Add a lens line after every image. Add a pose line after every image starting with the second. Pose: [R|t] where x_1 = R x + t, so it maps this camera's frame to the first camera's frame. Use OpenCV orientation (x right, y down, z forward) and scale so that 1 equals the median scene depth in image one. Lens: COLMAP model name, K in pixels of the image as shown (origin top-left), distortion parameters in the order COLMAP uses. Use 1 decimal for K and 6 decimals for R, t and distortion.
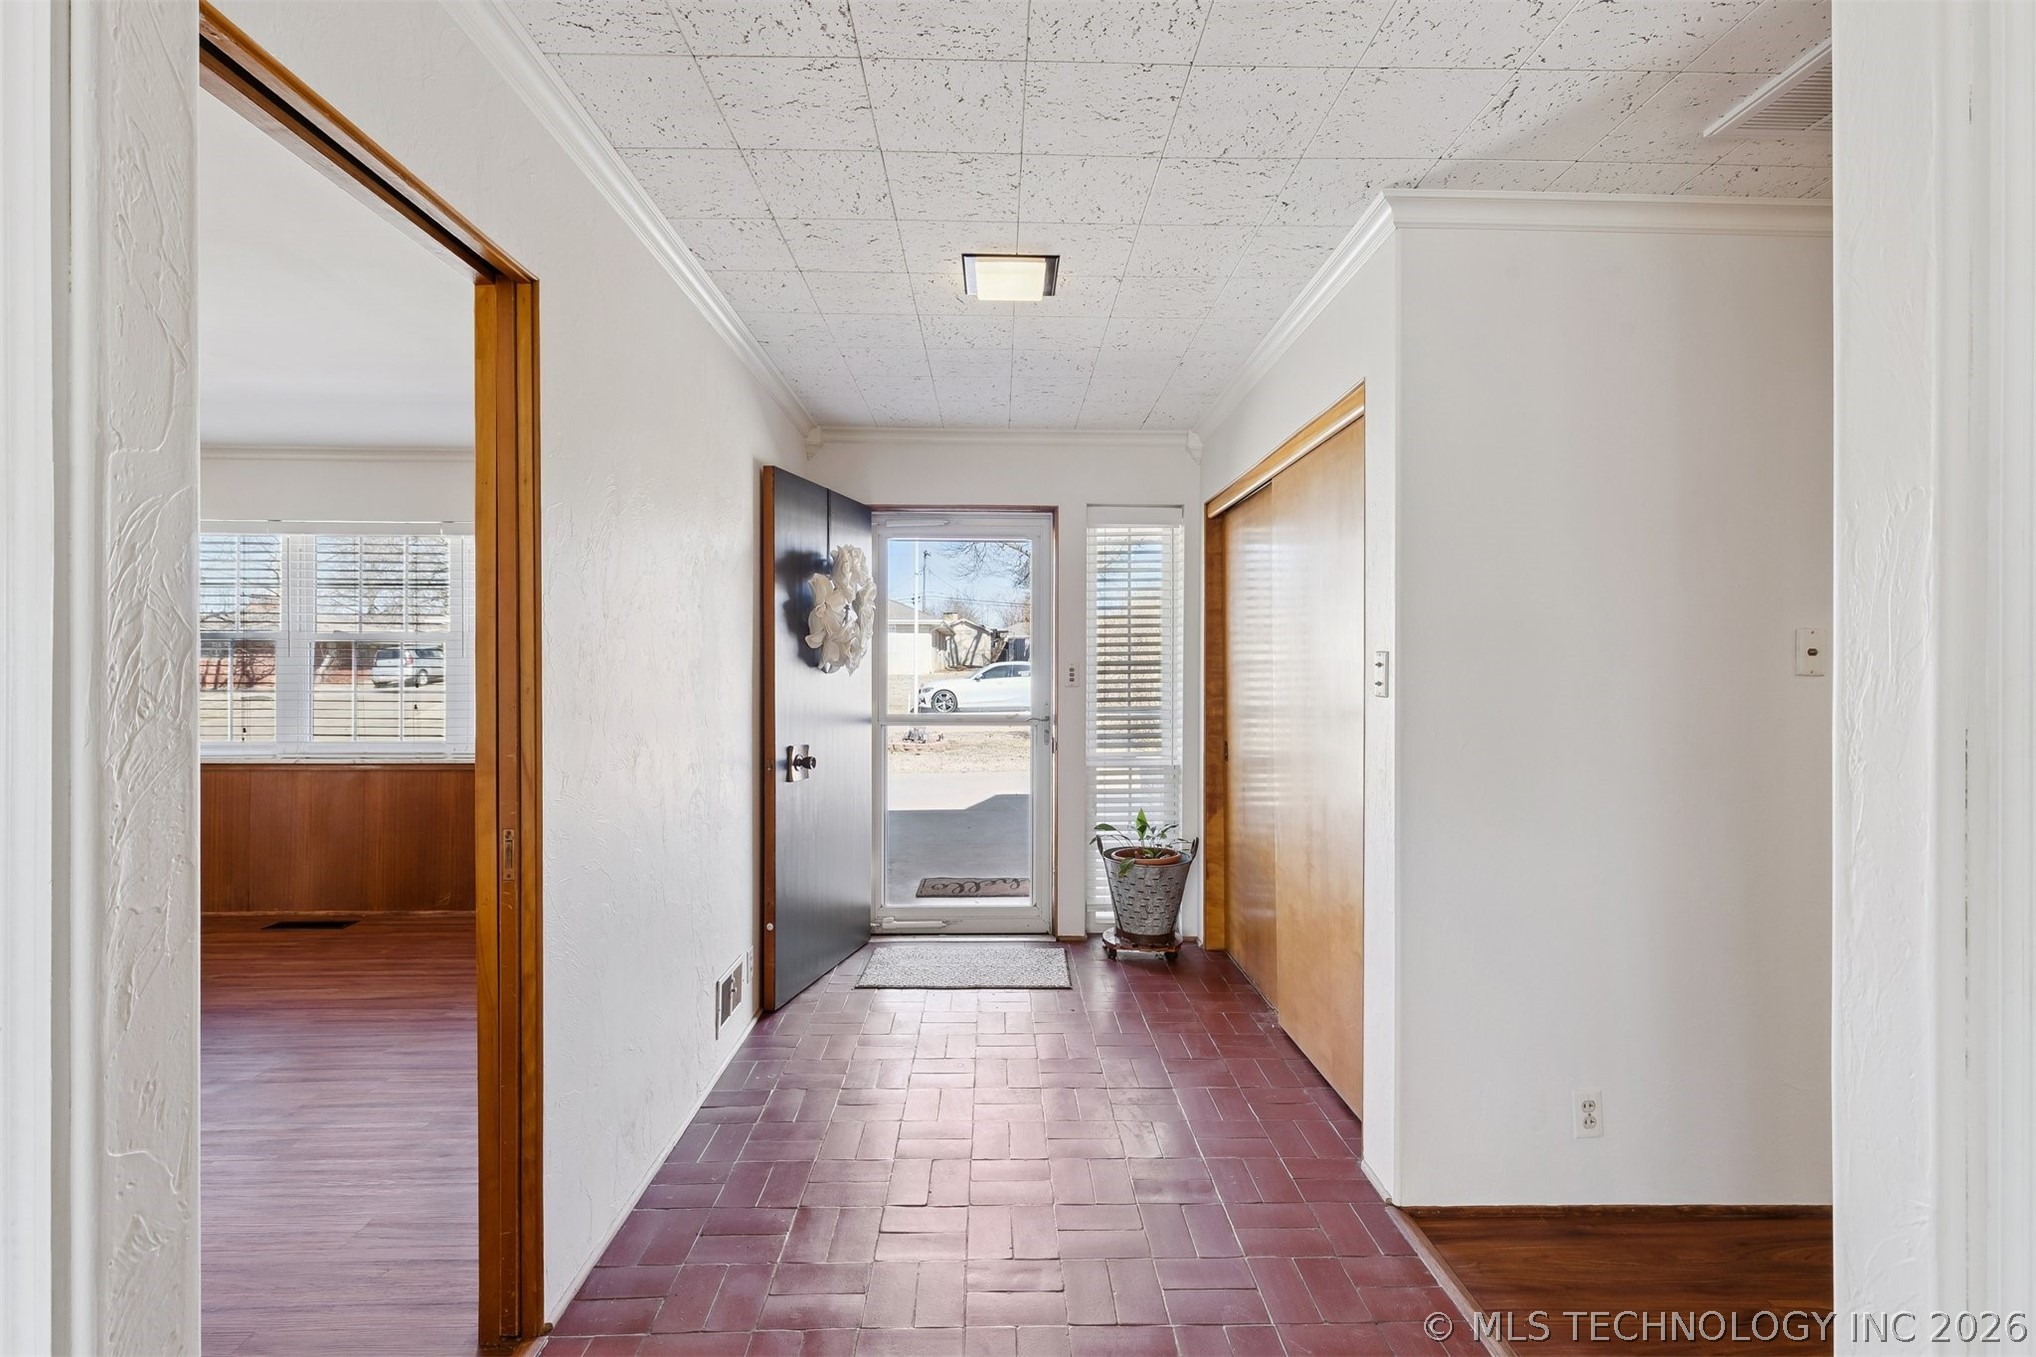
lens RADIAL K [[932.7, 0, 1012.0], [0, 932.7, 662.4], [0, 0, 1]] dist [0.001791, 0.000316]
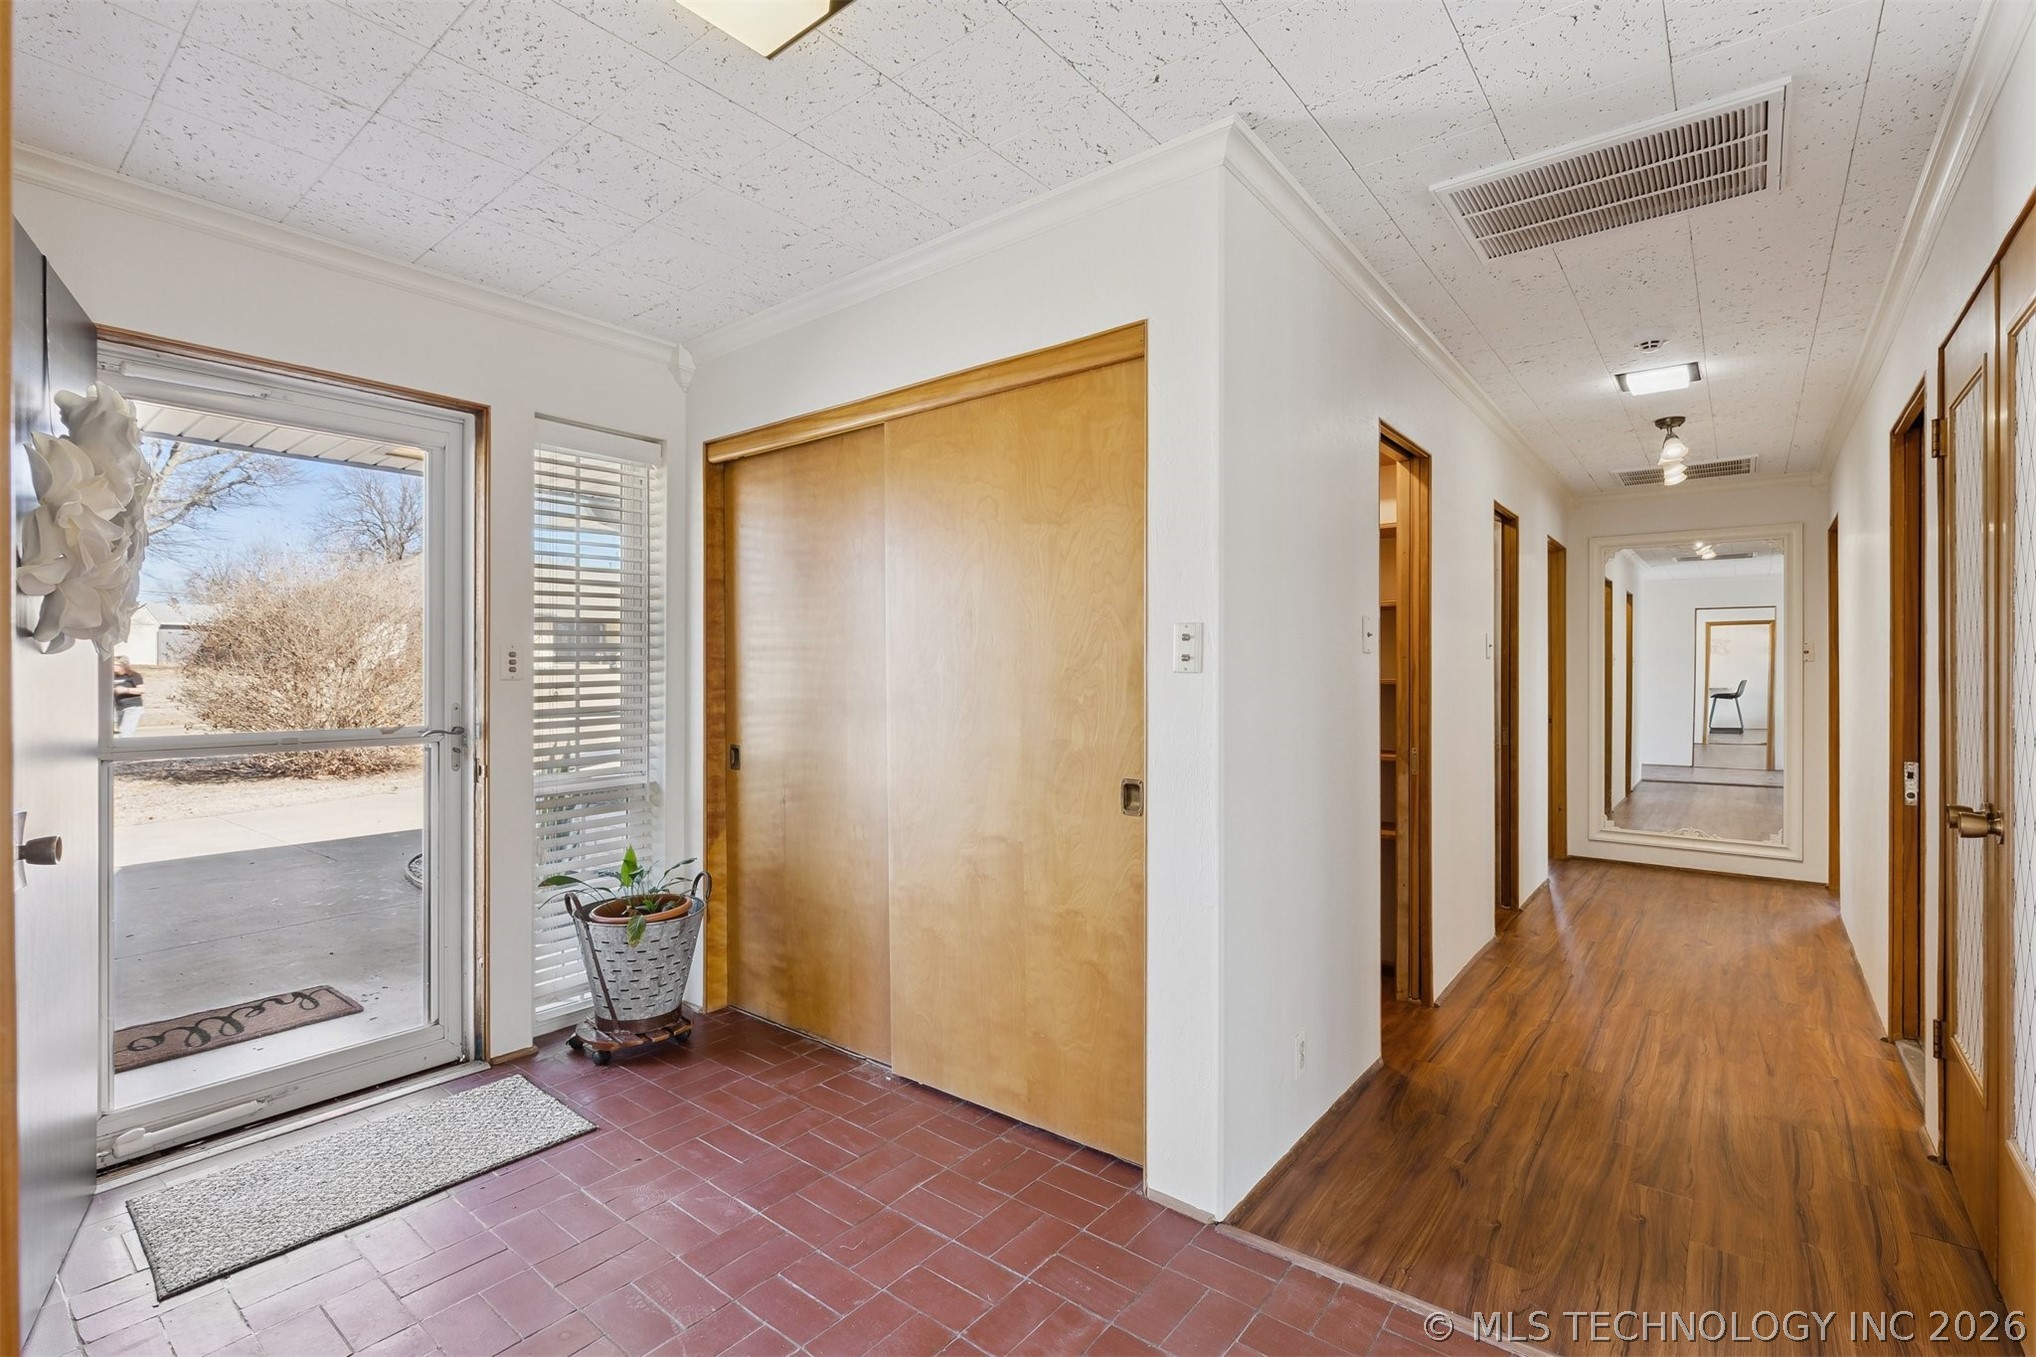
lens RADIAL K [[924.9, 0, 1014.8], [0, 924.9, 667.4], [0, 0, 1]] dist [0.002479, 0.000669]
pose [[0.631241, 0.000232, 0.775586, -0.231112], [-0.001831, 0.999998, 0.001191, 0.016041], [-0.775584, -0.002171, 0.631240, 0.309214]]
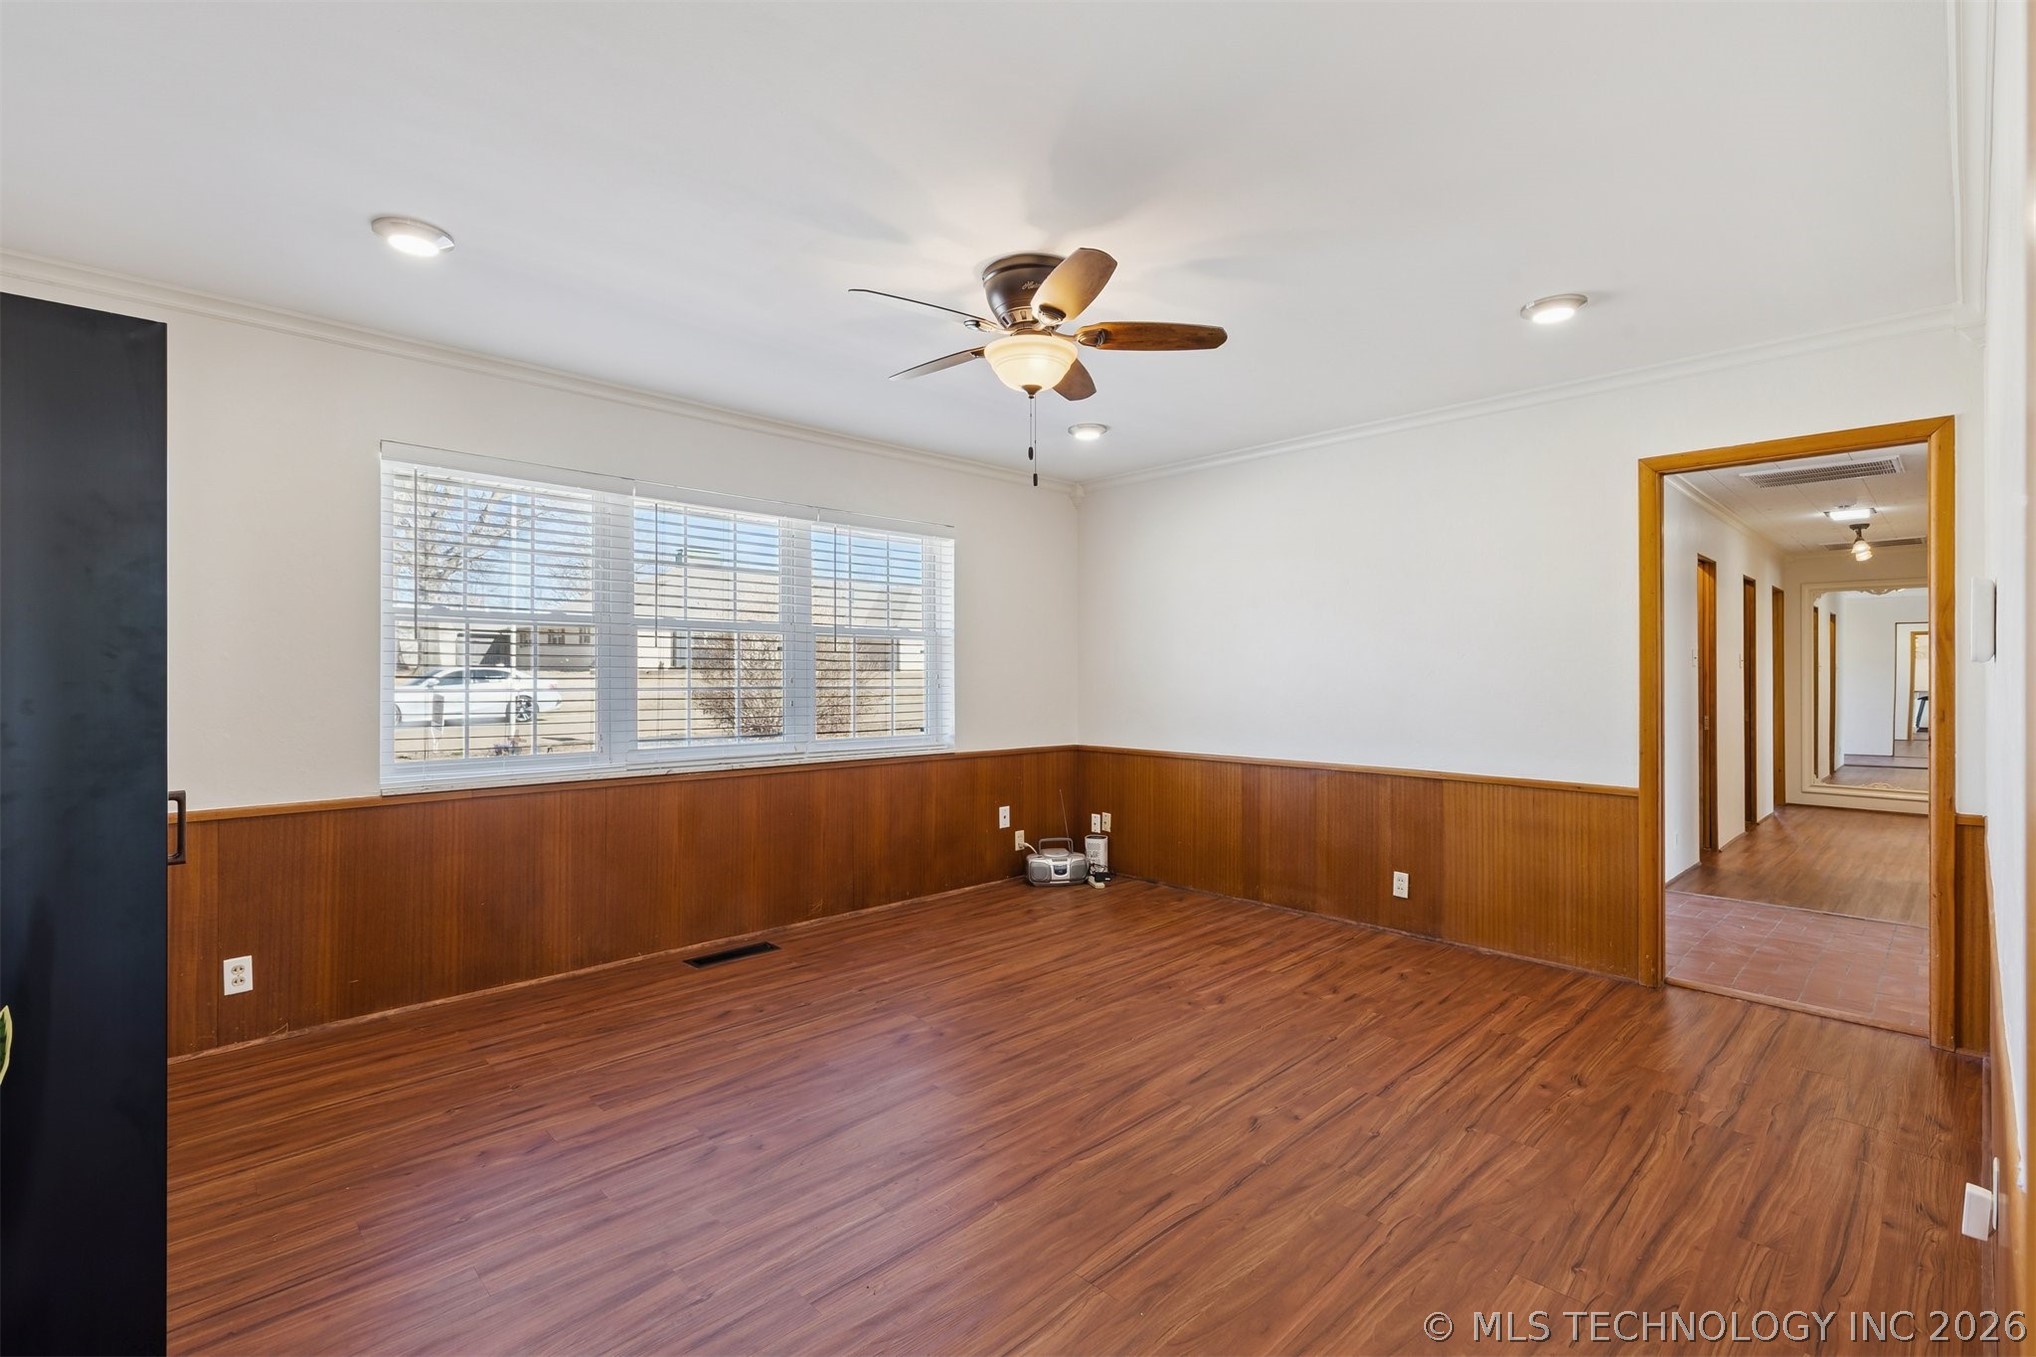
lens RADIAL K [[915.9, 0, 1020.0], [0, 915.9, 675.0], [0, 0, 1]] dist [0.007456, -0.000523]
pose [[0.731296, -0.001994, 0.682058, -1.259795], [-0.000983, 0.999992, 0.003977, 0.017520], [-0.682060, -0.003578, 0.731287, 0.209253]]
